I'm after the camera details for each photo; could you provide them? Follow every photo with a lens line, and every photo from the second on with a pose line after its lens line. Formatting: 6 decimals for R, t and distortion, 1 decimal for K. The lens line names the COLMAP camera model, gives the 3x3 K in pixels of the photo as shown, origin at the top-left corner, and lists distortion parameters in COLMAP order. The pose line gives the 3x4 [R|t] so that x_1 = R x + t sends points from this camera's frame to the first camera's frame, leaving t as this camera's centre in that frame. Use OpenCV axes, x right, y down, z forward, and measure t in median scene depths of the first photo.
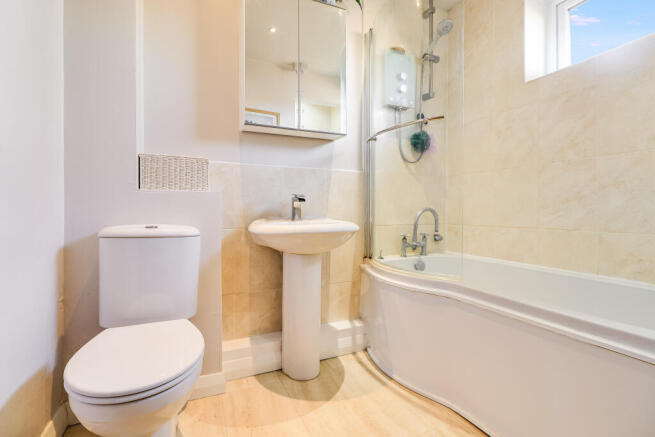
lens RADIAL K [[311.9, 0, 329.3], [0, 311.9, 214.5], [0, 0, 1]] dist [0.004768, -0.002695]
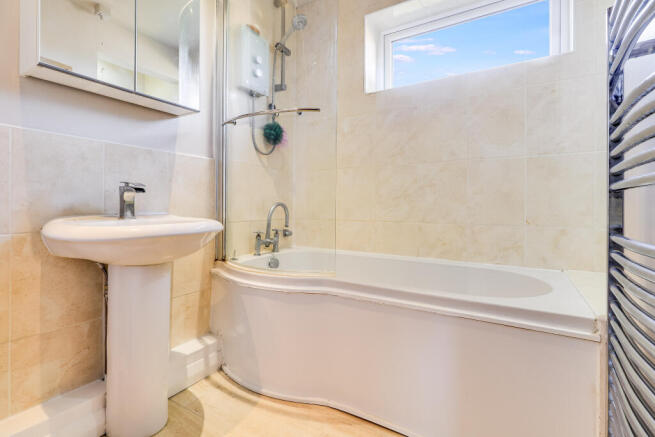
lens RADIAL K [[311.9, 0, 337.1], [0, 311.9, 208.6], [0, 0, 1]] dist [0.004768, -0.002695]
pose [[0.824657, -0.000801, 0.565633, -0.113960], [0.002049, 0.999997, -0.001571, -0.001533], [-0.565629, 0.002455, 0.824656, 0.130629]]
